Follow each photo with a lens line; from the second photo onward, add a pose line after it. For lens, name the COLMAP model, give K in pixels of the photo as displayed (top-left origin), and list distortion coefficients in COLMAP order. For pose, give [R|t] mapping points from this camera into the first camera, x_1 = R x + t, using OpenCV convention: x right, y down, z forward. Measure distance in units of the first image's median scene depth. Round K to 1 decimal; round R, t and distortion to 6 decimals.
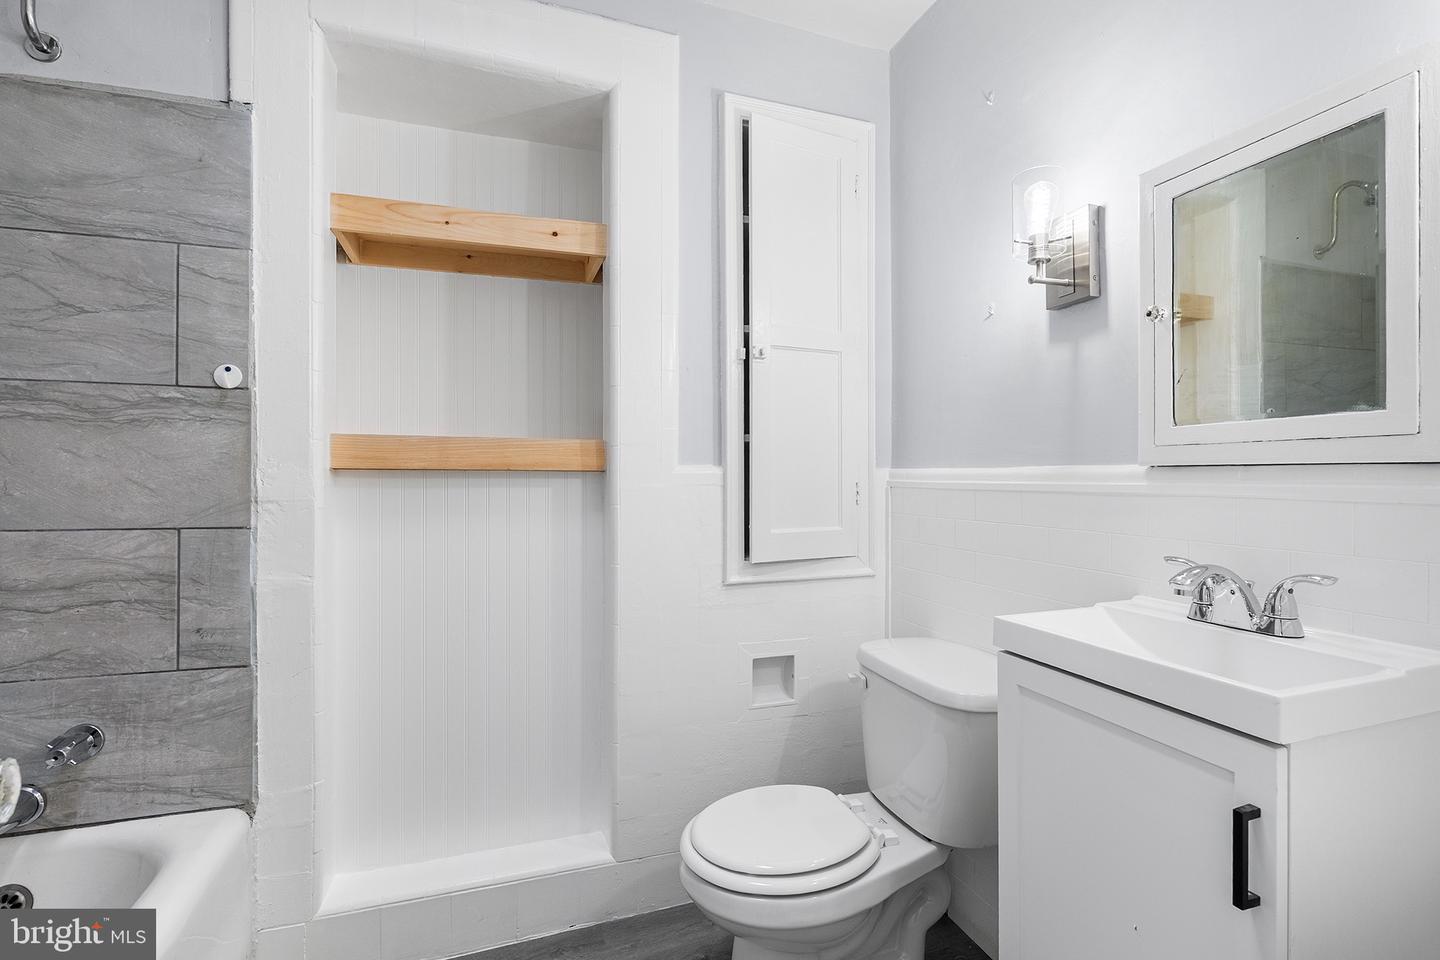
lens RADIAL K [[645.9, 0, 718.0], [0, 645.9, 474.4], [0, 0, 1]] dist [-0.002910, 0.000138]
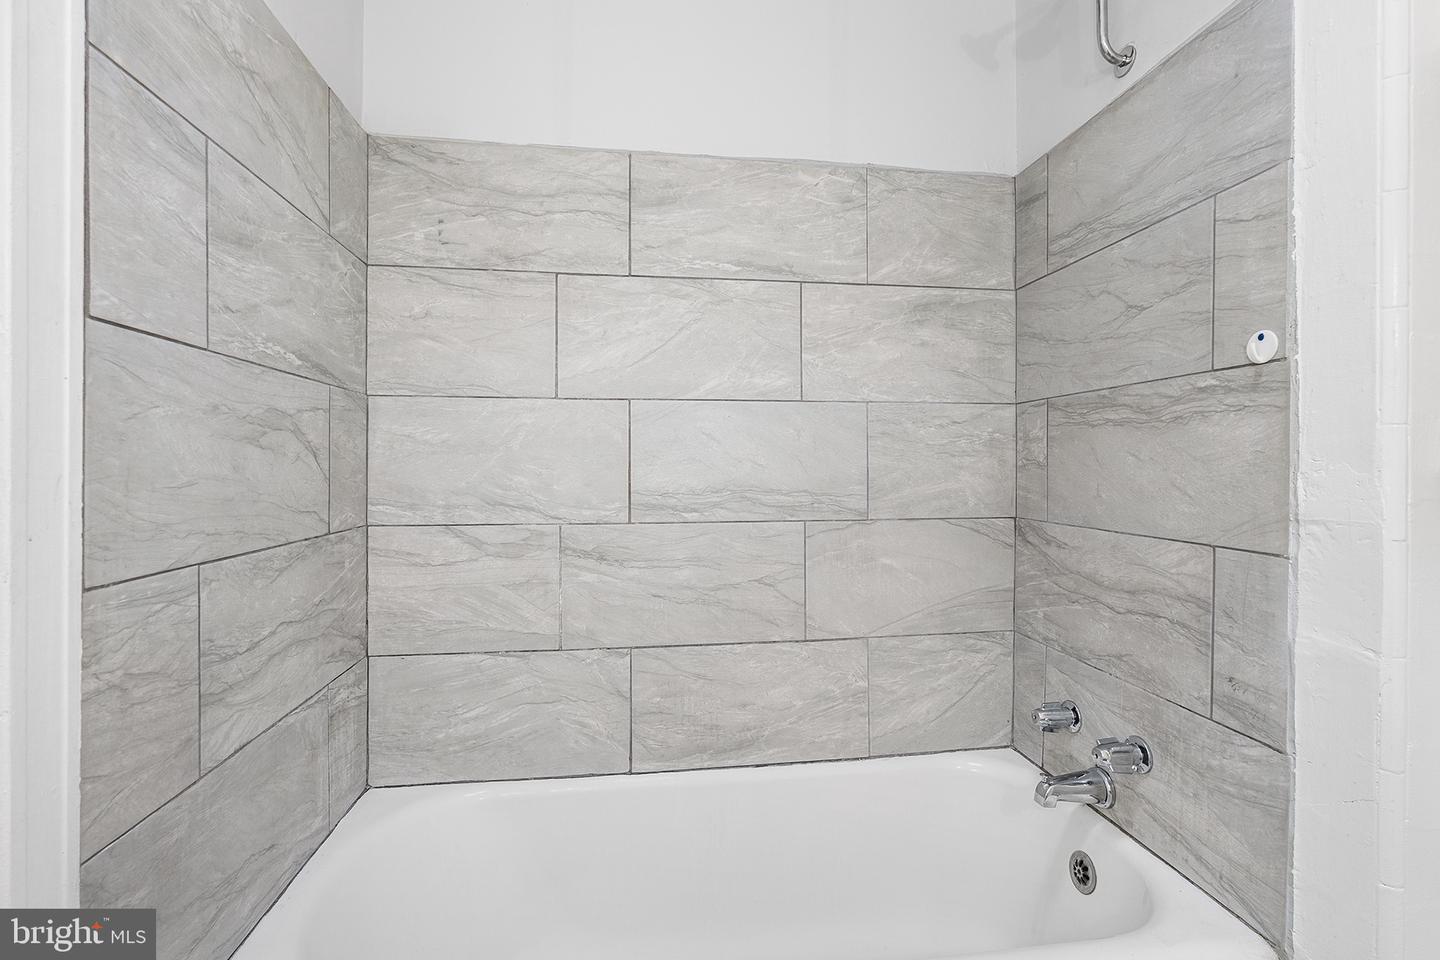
lens RADIAL K [[645.9, 0, 717.3], [0, 645.9, 472.2], [0, 0, 1]] dist [-0.002910, 0.000138]
pose [[-0.197902, 0.002927, -0.980217, 0.083335], [-0.003951, 0.999985, 0.003784, -0.009782], [0.980214, 0.004621, -0.197888, 0.543633]]
